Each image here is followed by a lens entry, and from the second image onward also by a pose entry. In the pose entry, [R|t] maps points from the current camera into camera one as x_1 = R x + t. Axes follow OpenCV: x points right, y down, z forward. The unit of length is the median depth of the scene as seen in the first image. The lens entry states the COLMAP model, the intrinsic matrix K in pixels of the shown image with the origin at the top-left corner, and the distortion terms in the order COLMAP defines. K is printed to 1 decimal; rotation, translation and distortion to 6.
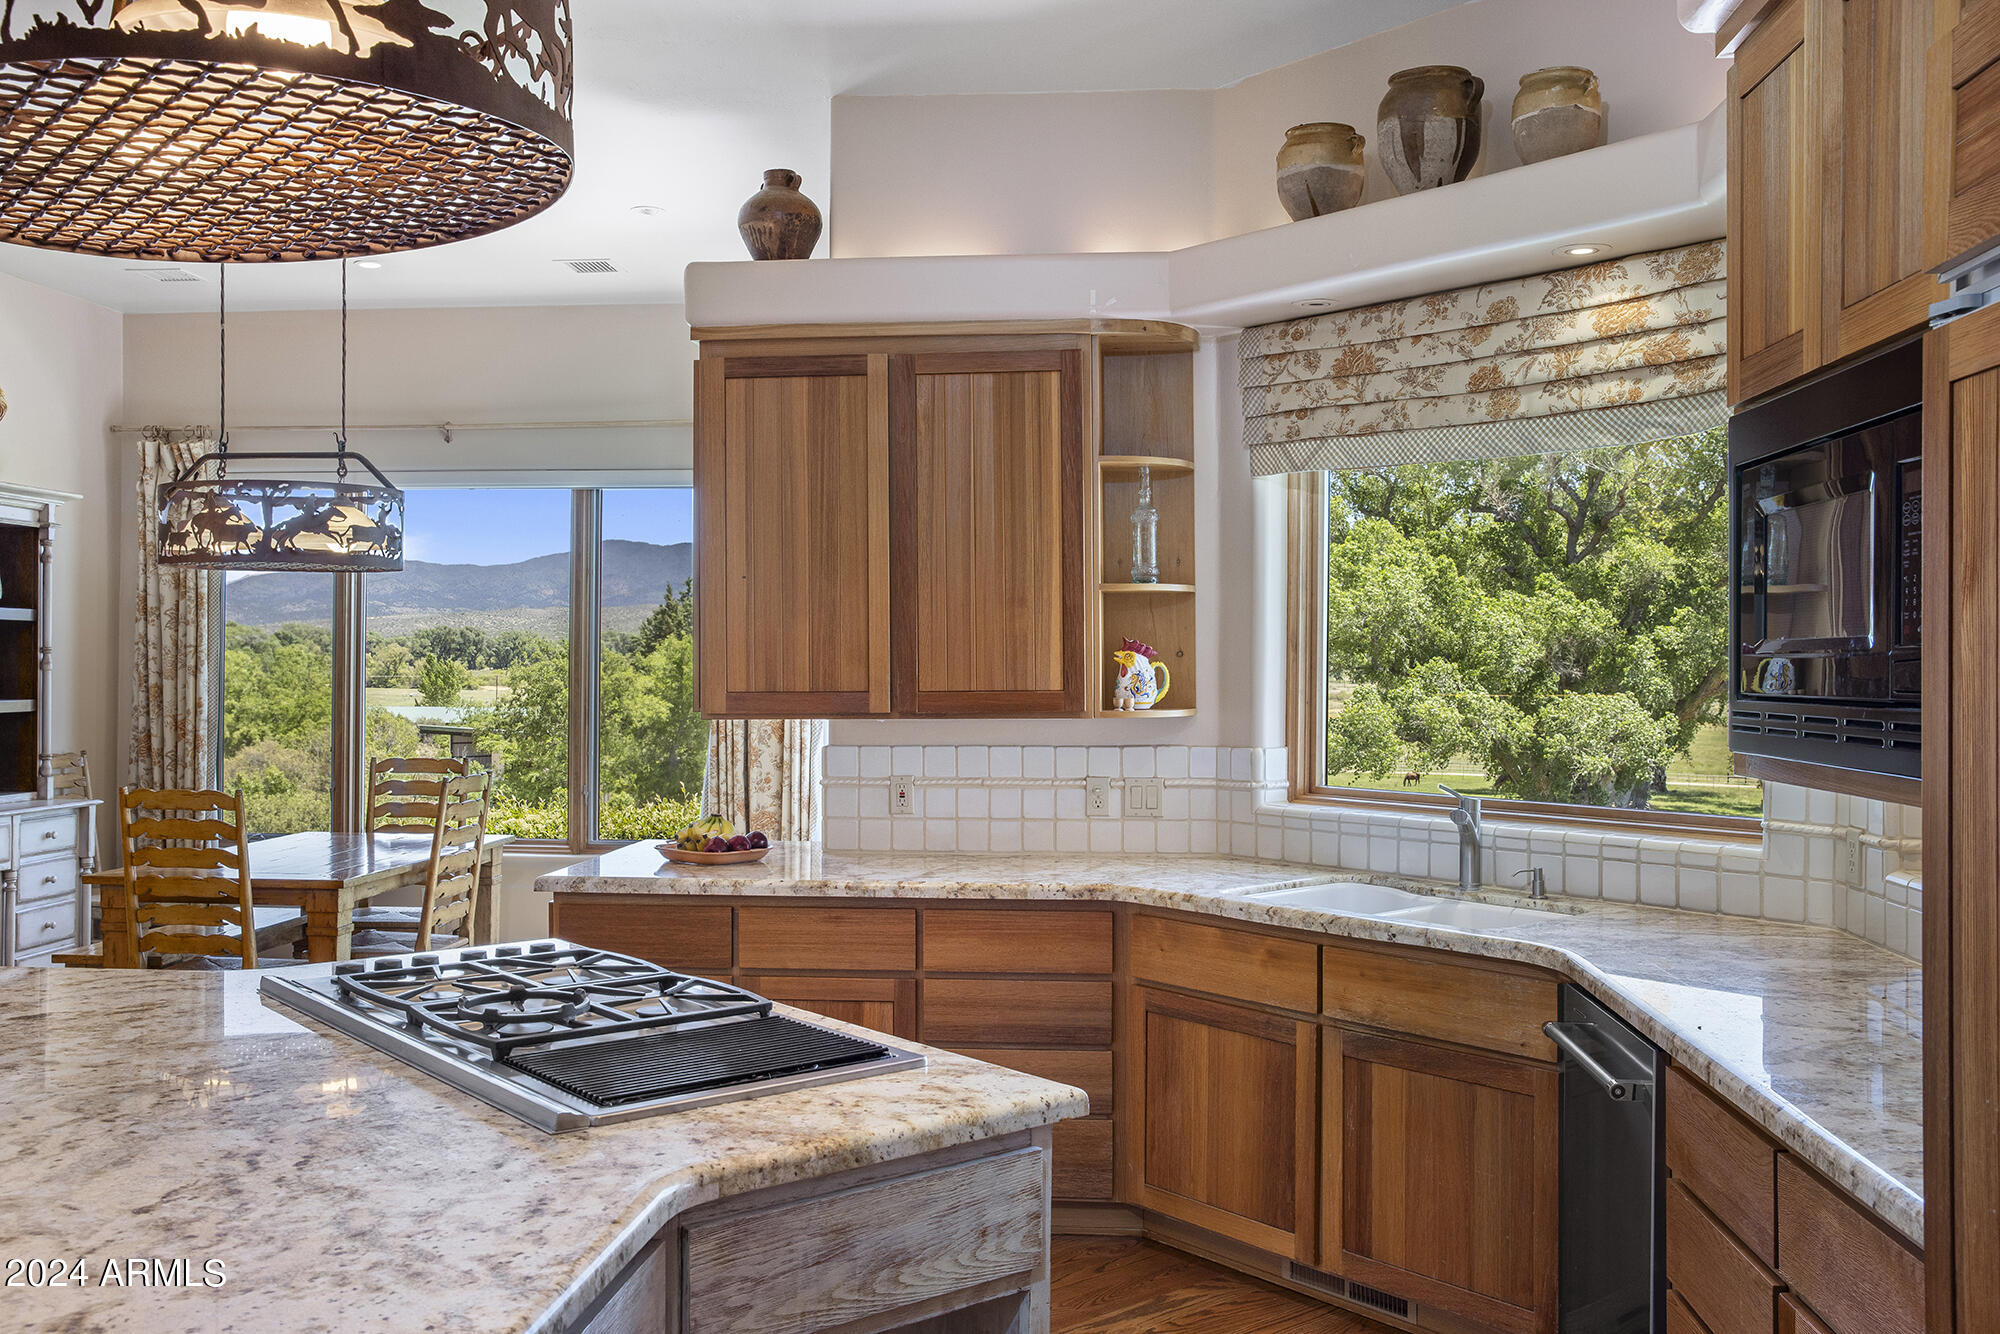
lens RADIAL K [[1797.8, 0, 995.6], [0, 1797.8, 680.1], [0, 0, 1]] dist [-0.012288, 0.008952]
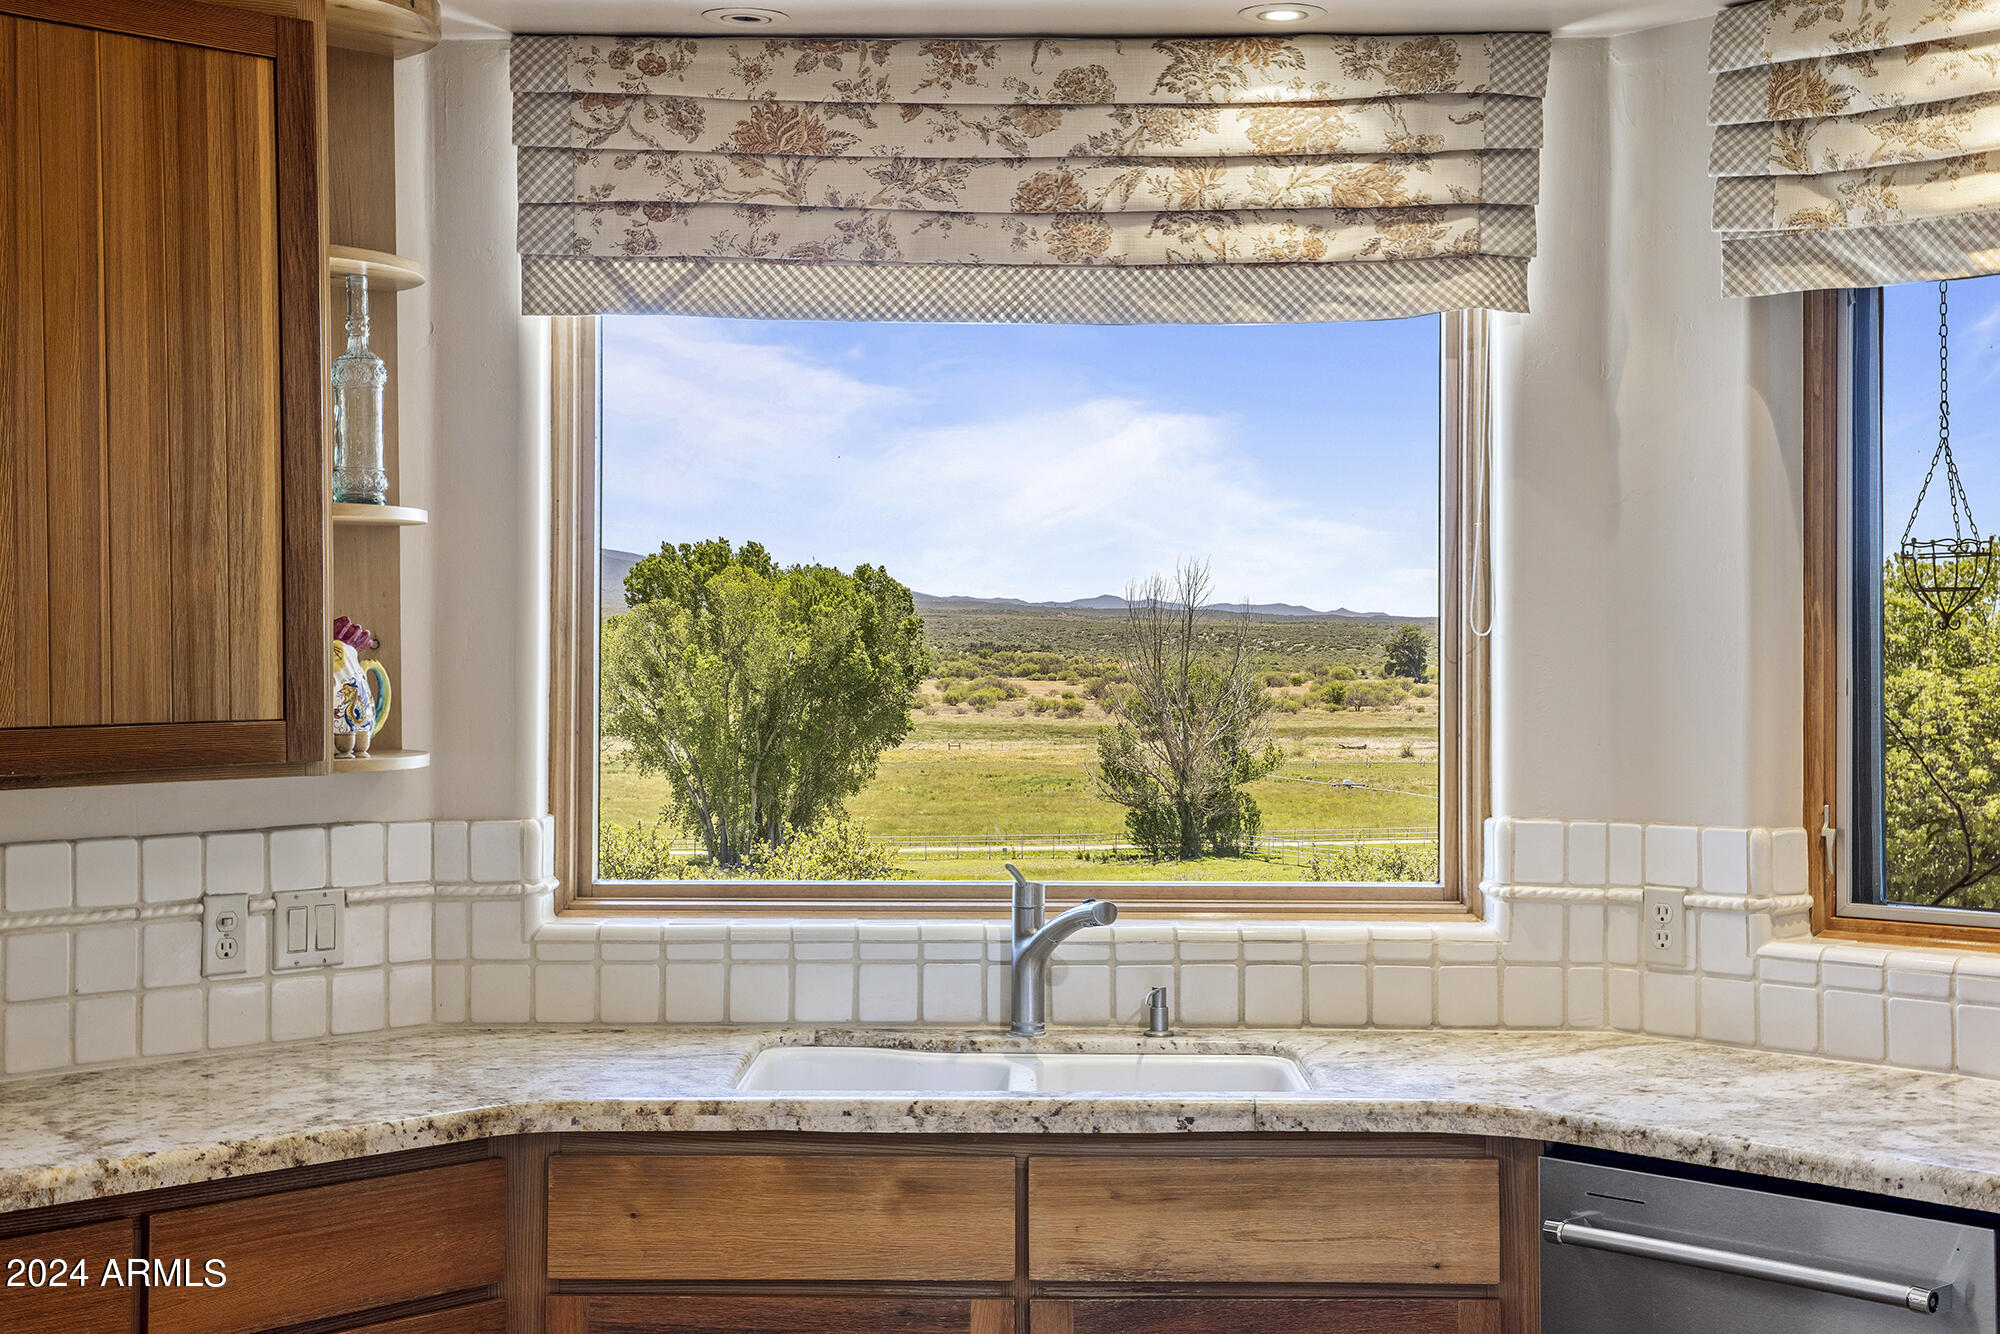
lens RADIAL K [[2809.2, 0, 998.8], [0, 2809.2, 657.2], [0, 0, 1]] dist [0.094000, 0.000000]
pose [[0.639048, -0.002890, 0.769162, -0.463723], [0.010406, 0.999934, -0.004889, -0.005777], [-0.769097, 0.011128, 0.639036, 0.394304]]
